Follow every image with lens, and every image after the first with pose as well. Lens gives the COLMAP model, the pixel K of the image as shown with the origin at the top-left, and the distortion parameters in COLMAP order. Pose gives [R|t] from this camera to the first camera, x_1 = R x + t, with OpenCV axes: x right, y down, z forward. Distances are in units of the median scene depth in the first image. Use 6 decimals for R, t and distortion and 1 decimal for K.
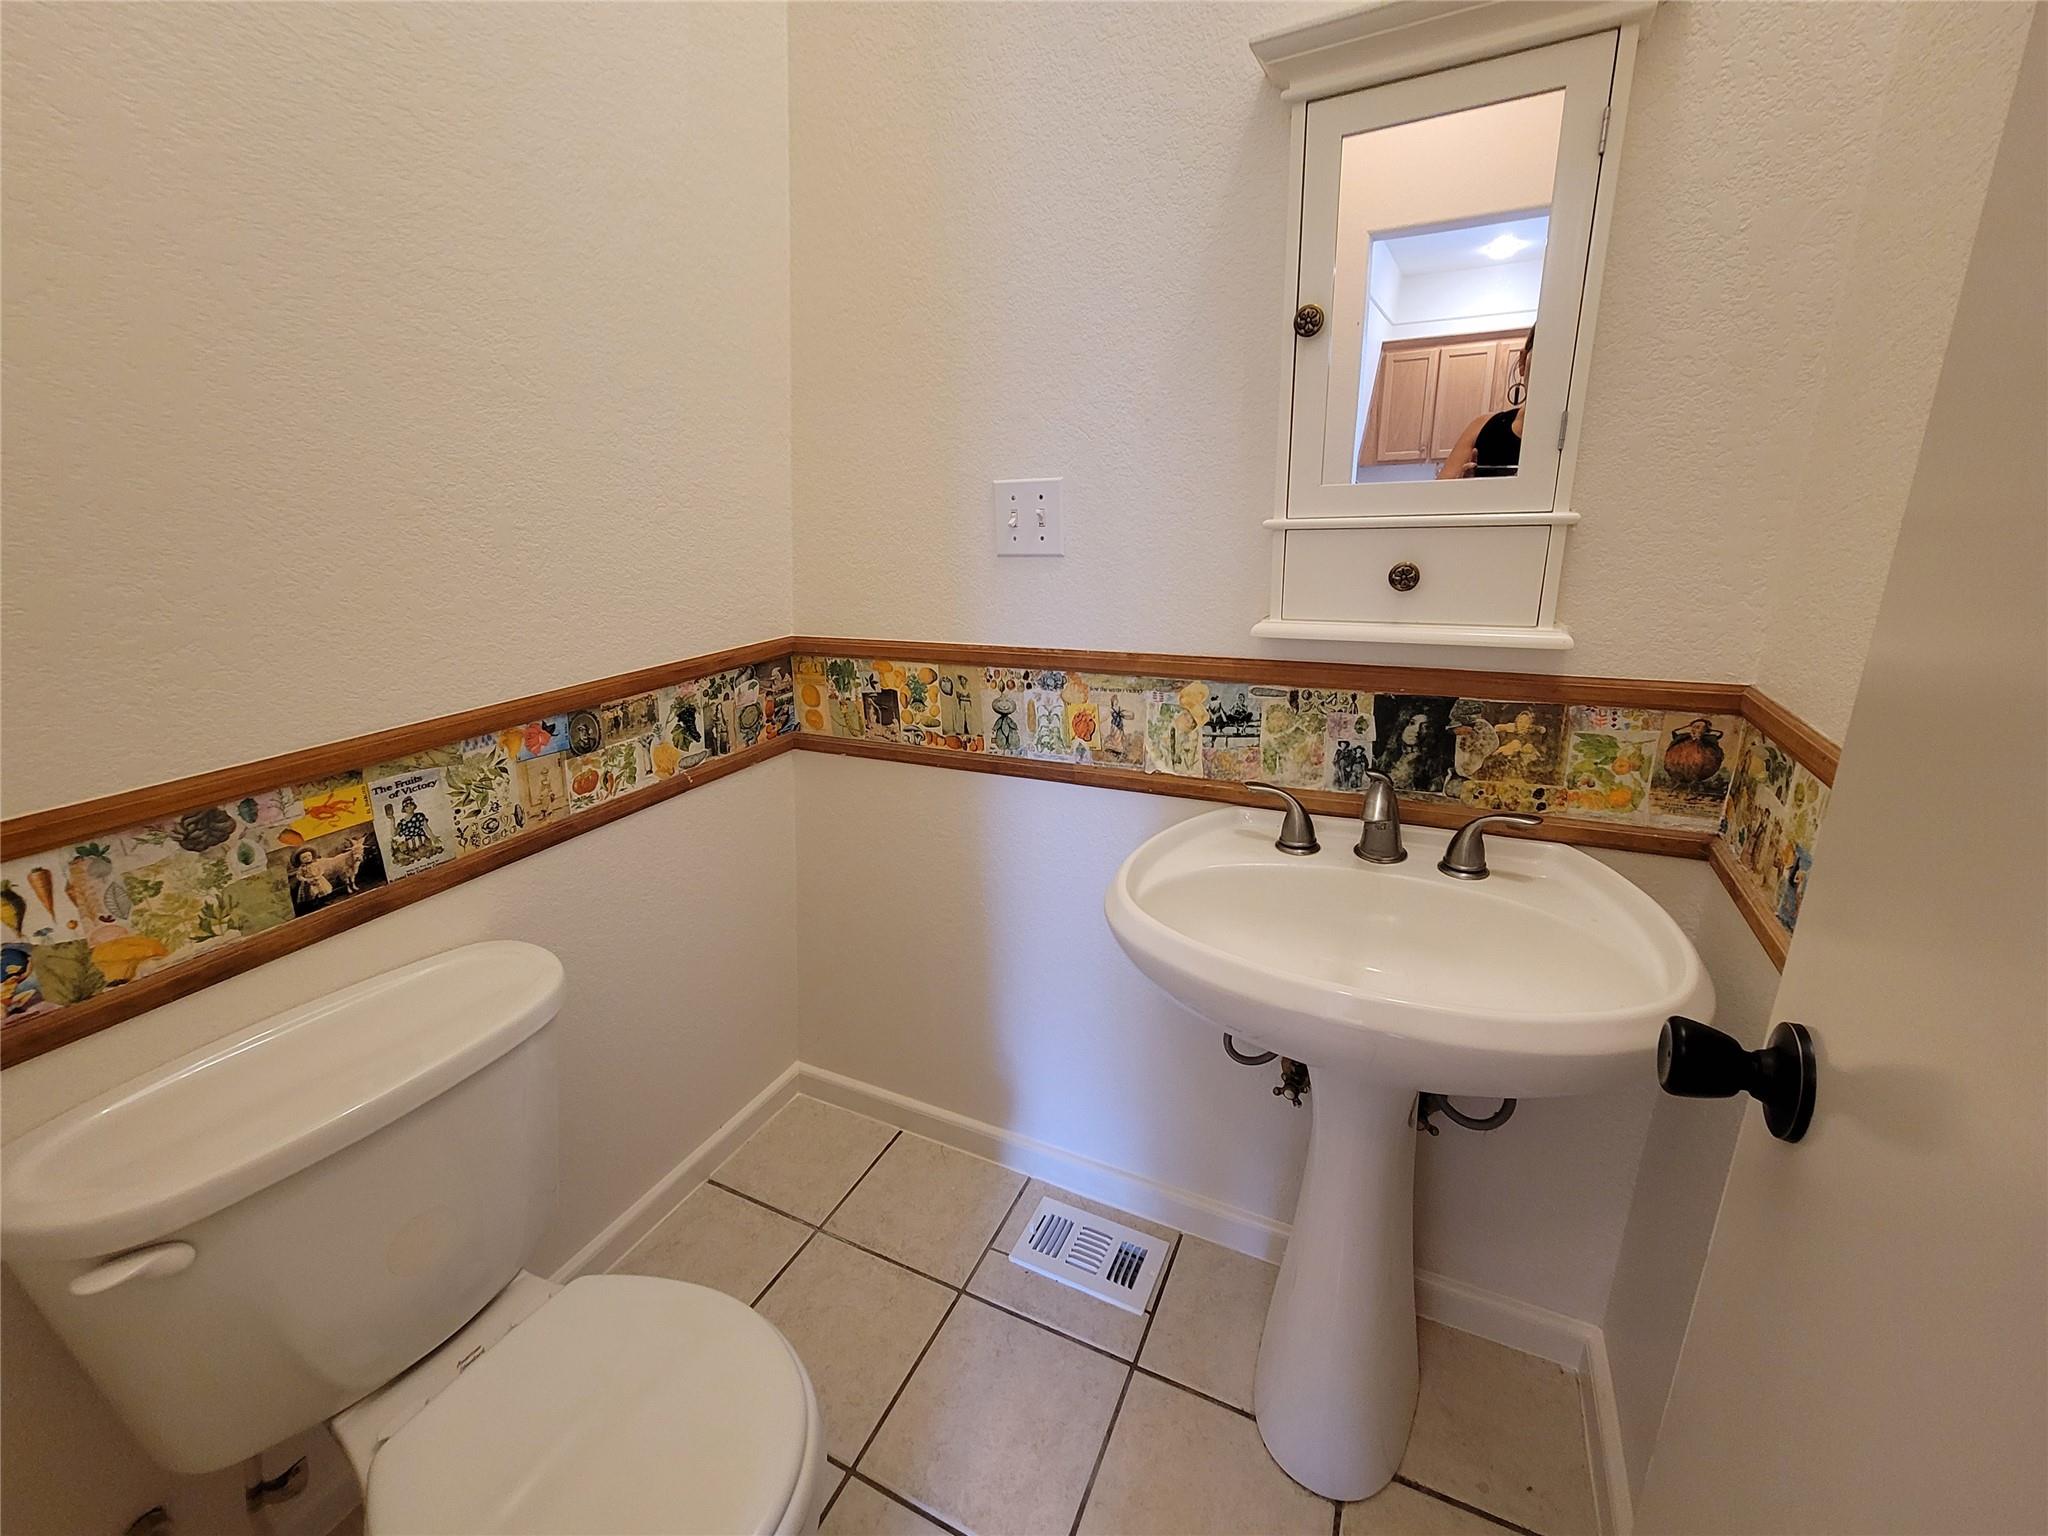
lens RADIAL K [[840.7, 0, 1021.4], [0, 840.7, 755.8], [0, 0, 1]] dist [-0.004511, -0.000521]
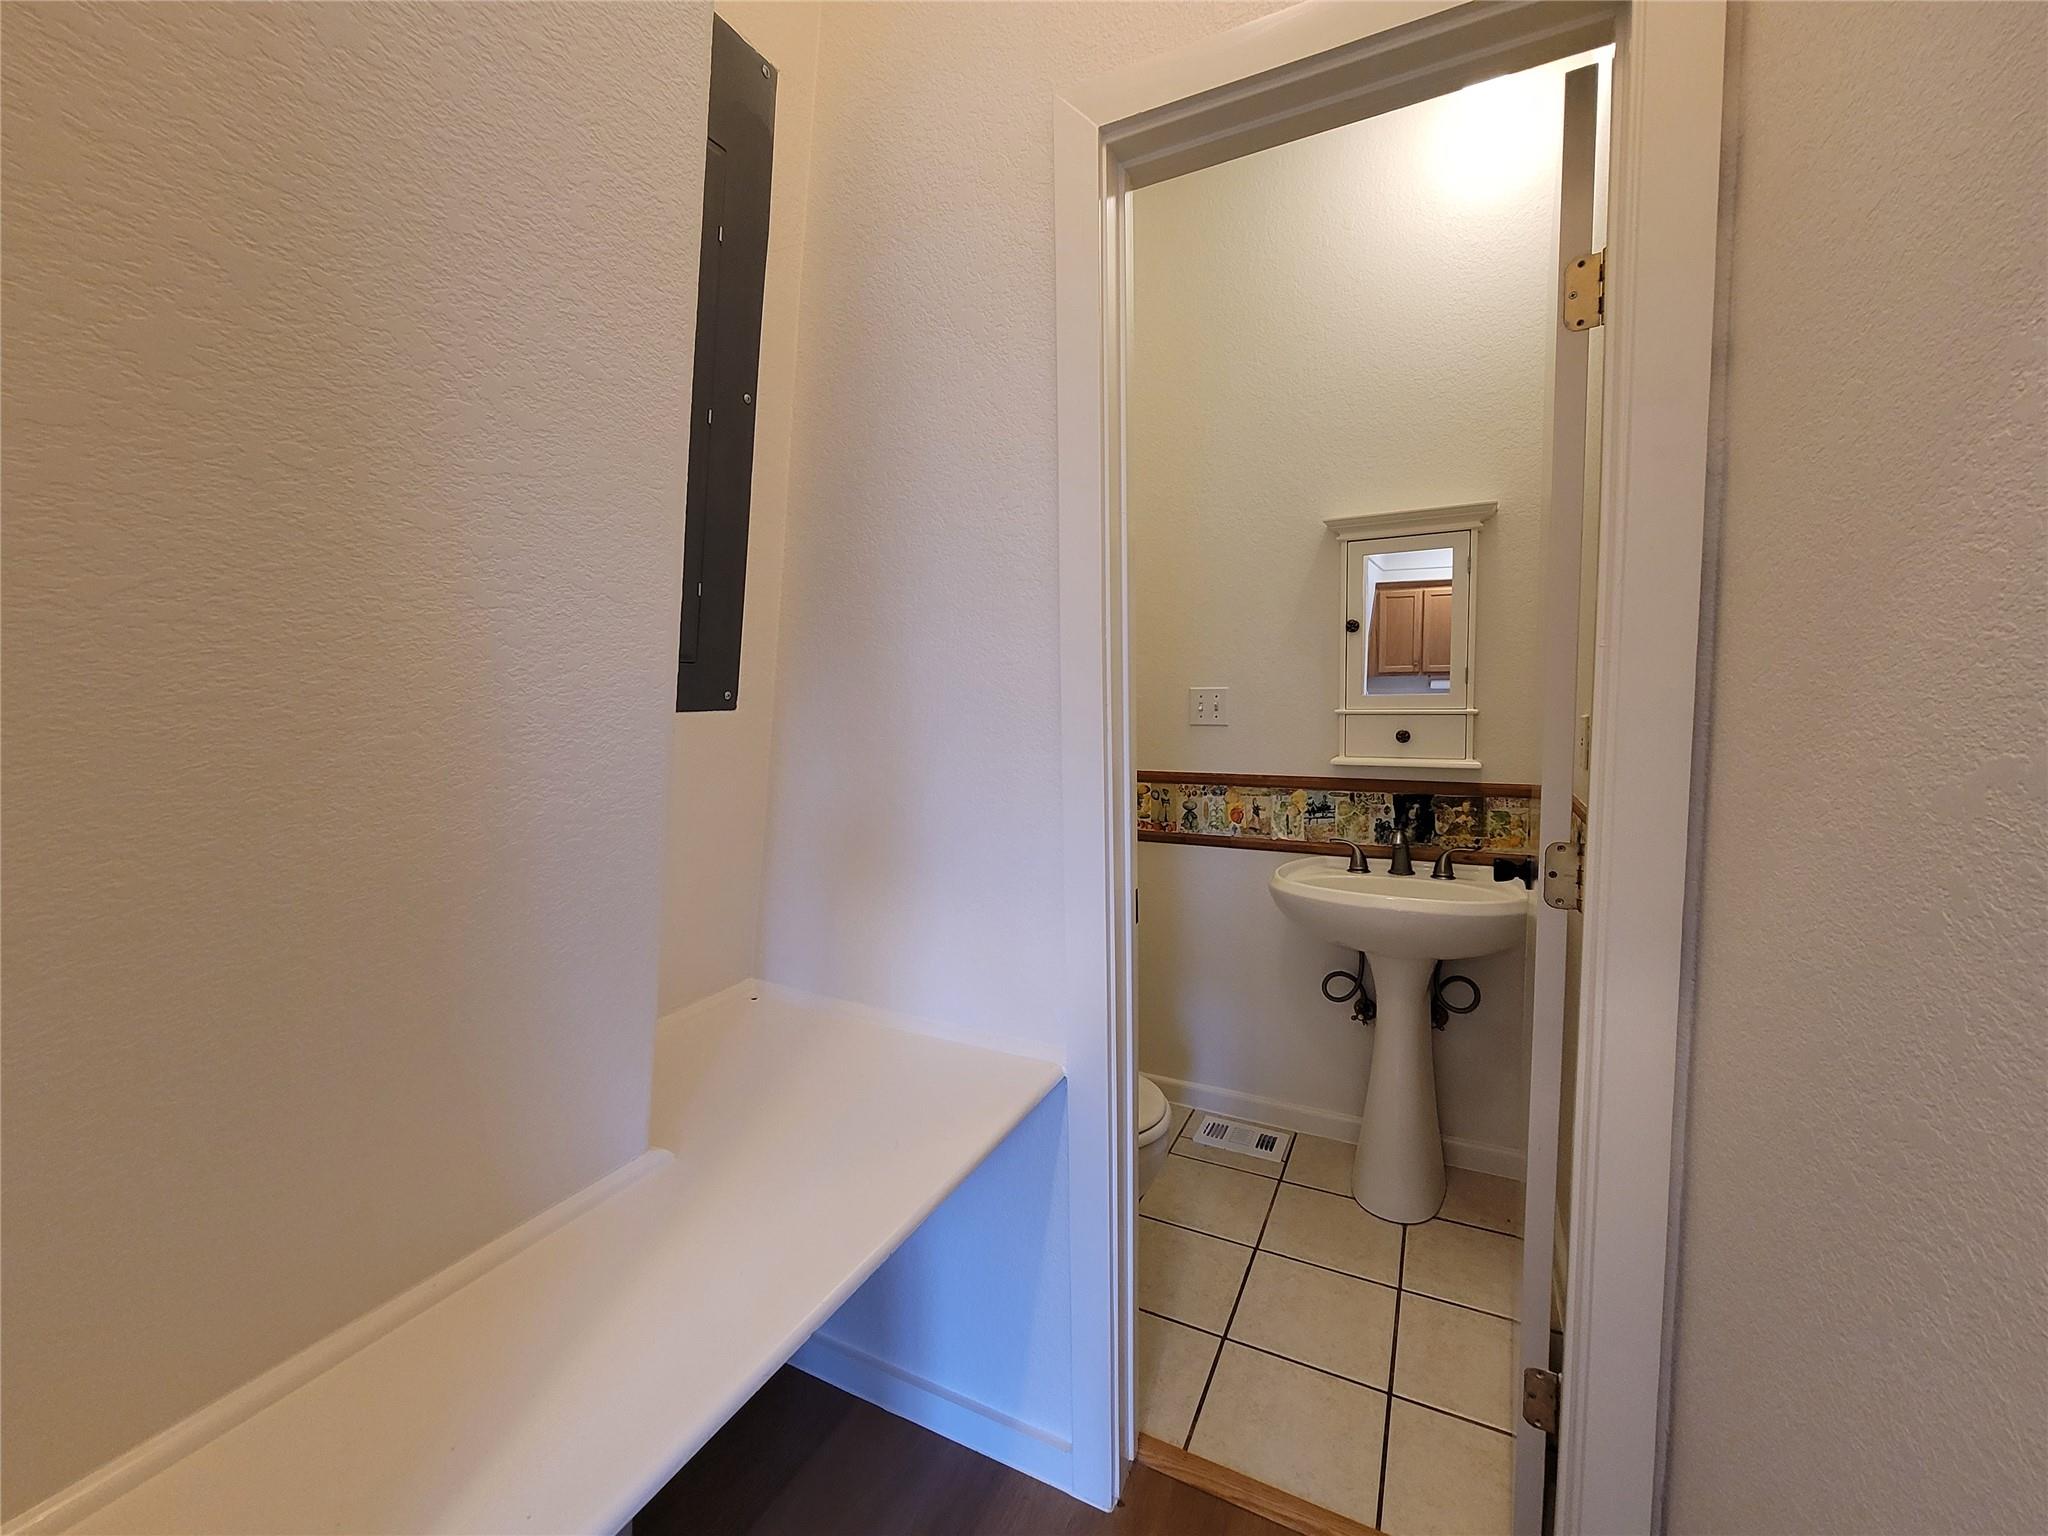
lens RADIAL K [[840.7, 0, 1021.4], [0, 840.7, 755.8], [0, 0, 1]] dist [-0.004511, -0.000521]
pose [[0.999571, 0.025993, -0.013531, -0.412481], [-0.028361, 0.974286, -0.223522, 0.288469], [0.007373, 0.223809, 0.974605, -0.917395]]
